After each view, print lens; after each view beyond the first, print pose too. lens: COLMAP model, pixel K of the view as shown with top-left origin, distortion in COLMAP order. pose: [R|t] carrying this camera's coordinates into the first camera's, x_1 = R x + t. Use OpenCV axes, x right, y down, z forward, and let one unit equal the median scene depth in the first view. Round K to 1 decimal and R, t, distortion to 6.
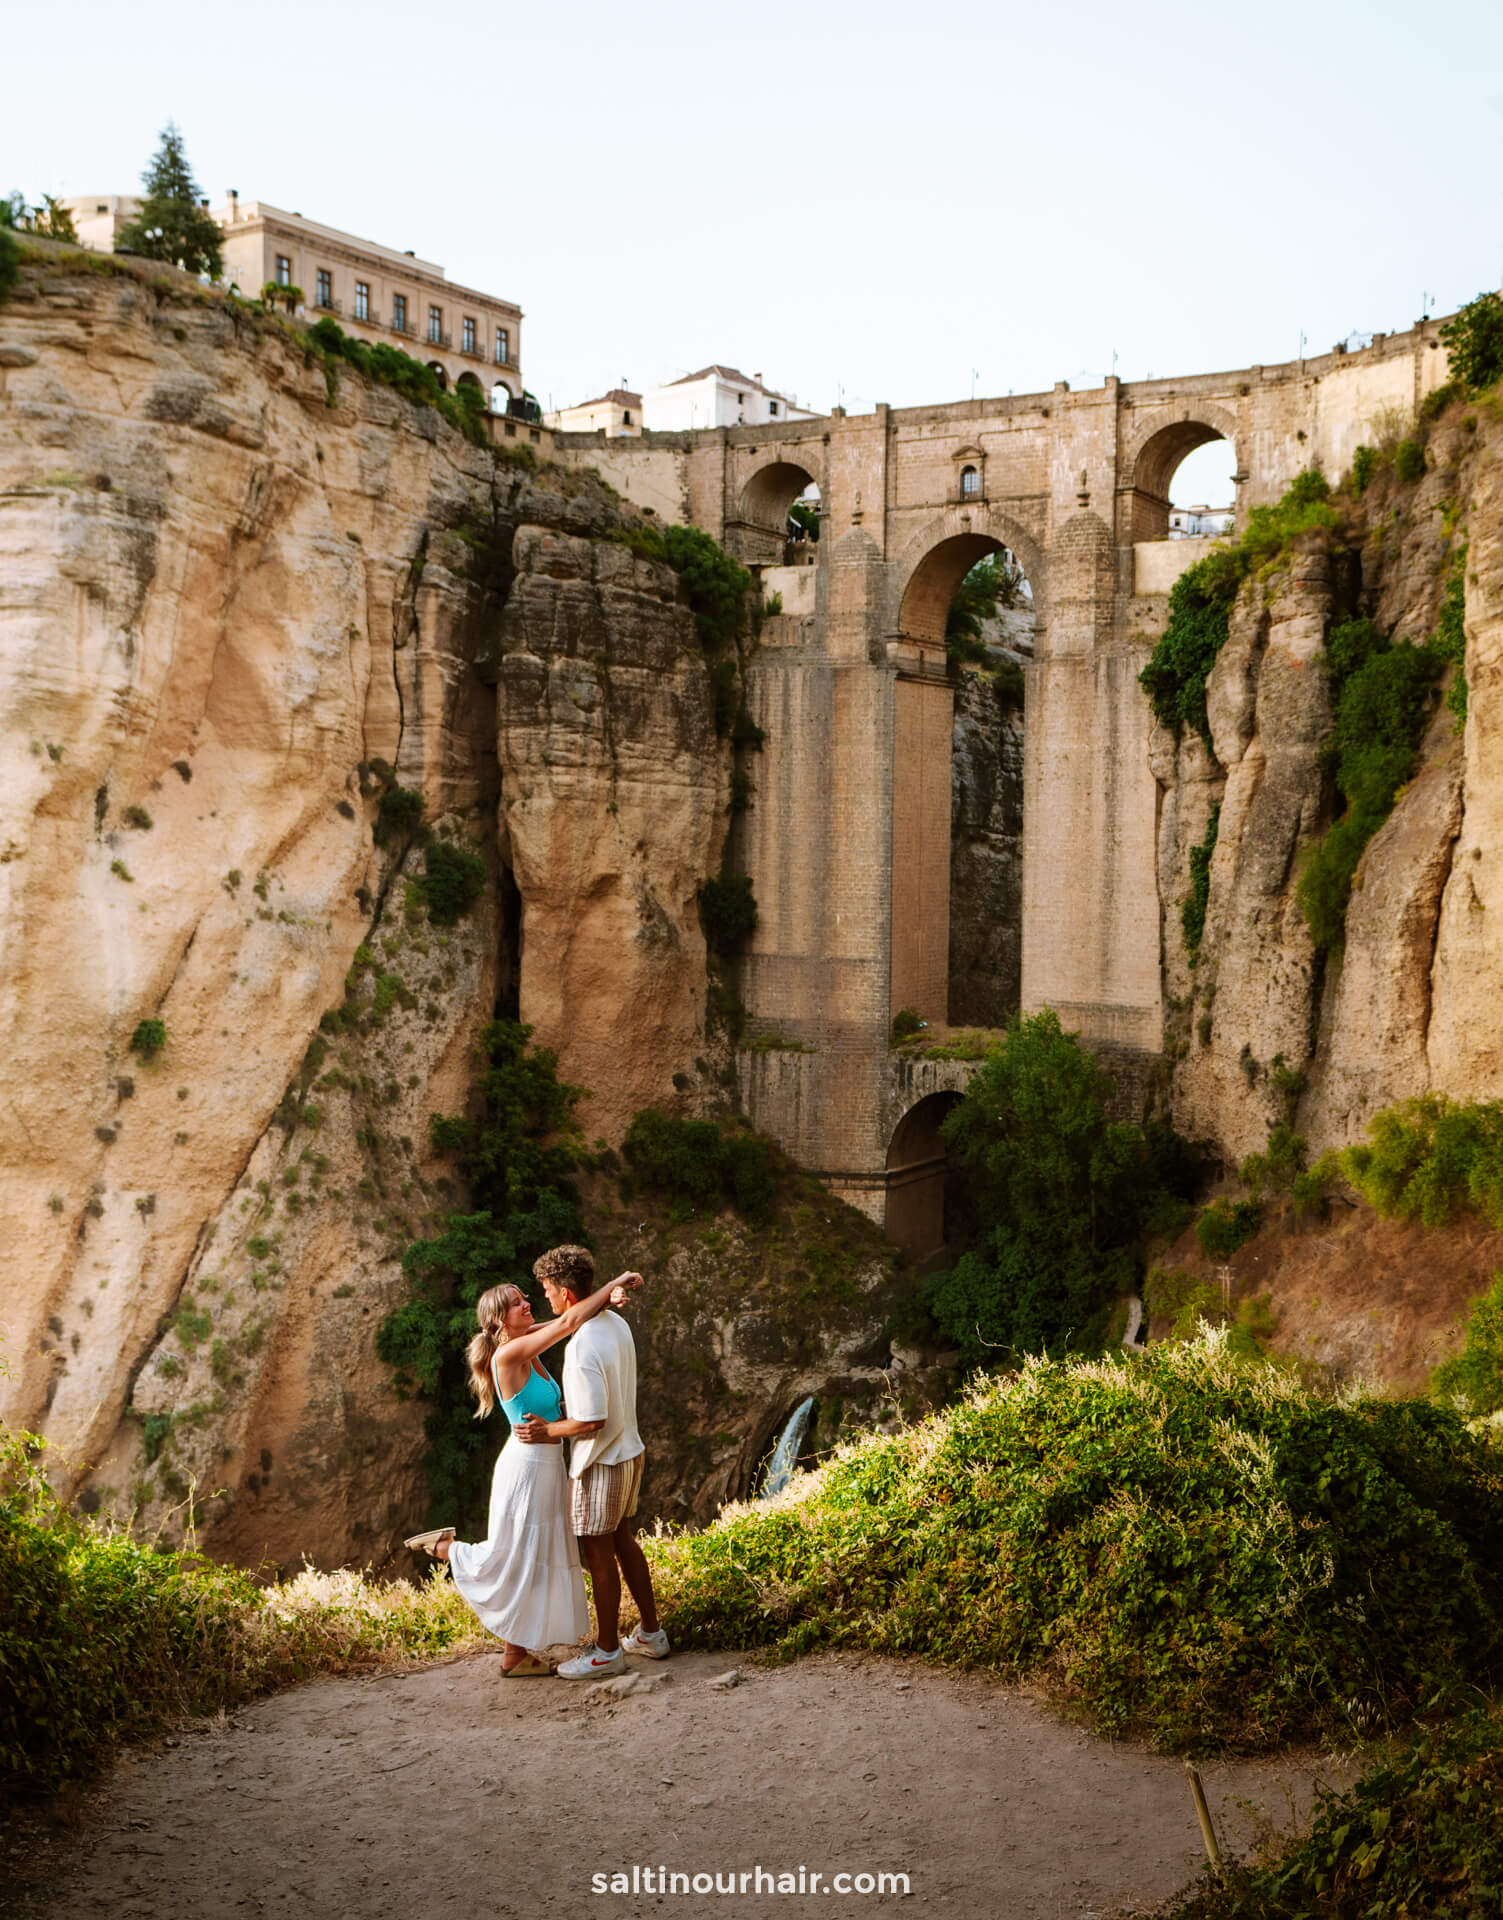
lens RADIAL K [[1977.3, 0, 758.1], [0, 1977.3, 983.7], [0, 0, 1]] dist [-0.050139, 0.023483]
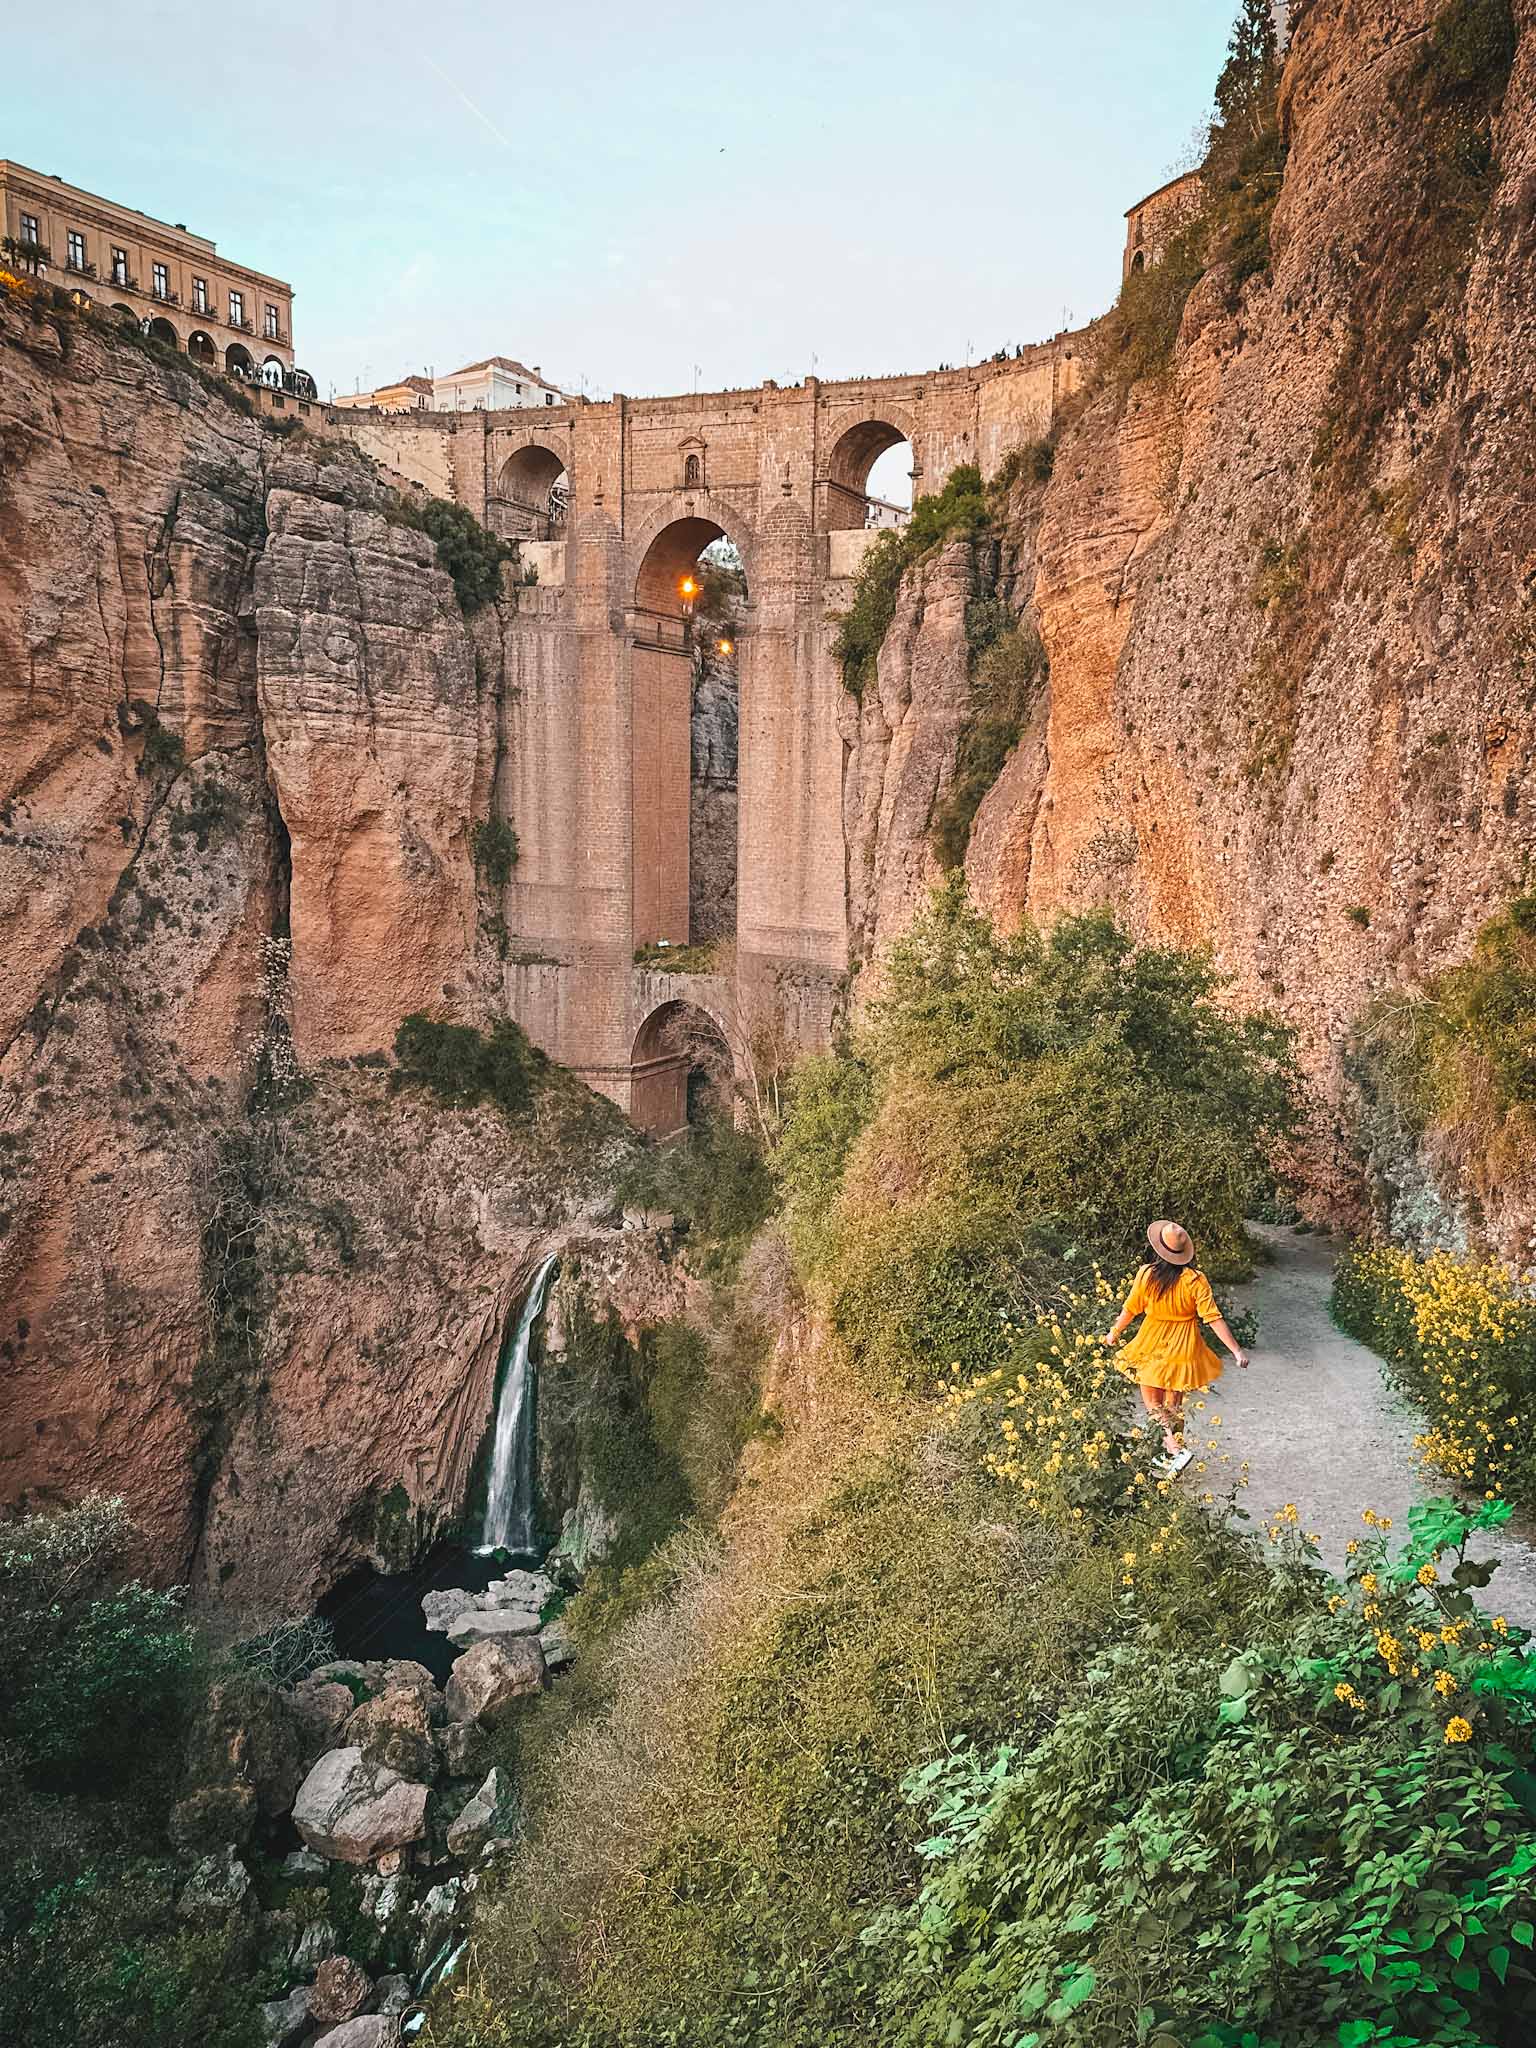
lens RADIAL K [[1547.5, 0, 854.2], [0, 1547.5, 1055.4], [0, 0, 1]] dist [0.136876, -0.229563]
pose [[0.992348, -0.002544, 0.123446, 0.093063], [-0.009209, 0.995478, 0.094540, -0.002513], [-0.123129, -0.094953, 0.987838, 0.054028]]
